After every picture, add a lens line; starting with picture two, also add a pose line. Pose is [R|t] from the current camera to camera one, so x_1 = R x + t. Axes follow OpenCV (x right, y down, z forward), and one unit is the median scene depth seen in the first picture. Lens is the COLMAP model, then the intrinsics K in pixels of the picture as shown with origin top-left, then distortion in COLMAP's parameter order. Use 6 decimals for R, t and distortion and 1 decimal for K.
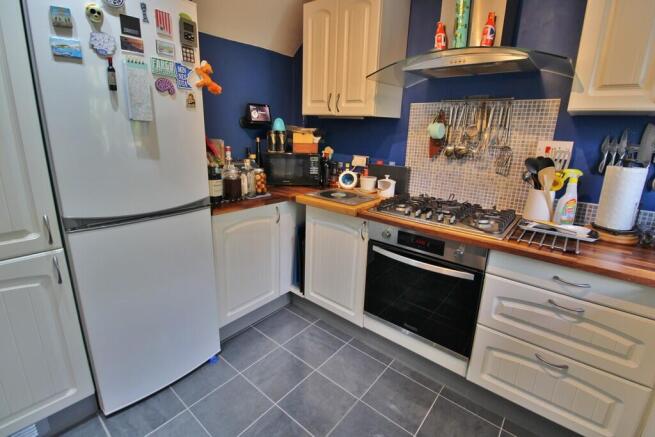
lens RADIAL K [[300.5, 0, 327.1], [0, 300.5, 215.1], [0, 0, 1]] dist [-0.013420, -0.002219]
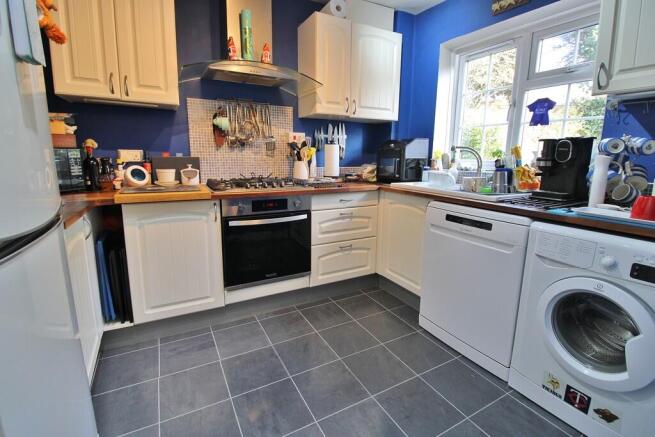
lens RADIAL K [[300.5, 0, 326.6], [0, 300.5, 219.0], [0, 0, 1]] dist [-0.013420, -0.002219]
pose [[0.371445, -0.218855, 0.902292, -0.670149], [0.244466, 0.960582, 0.132355, 0.030271], [-0.895692, 0.171417, 0.410306, 0.204036]]
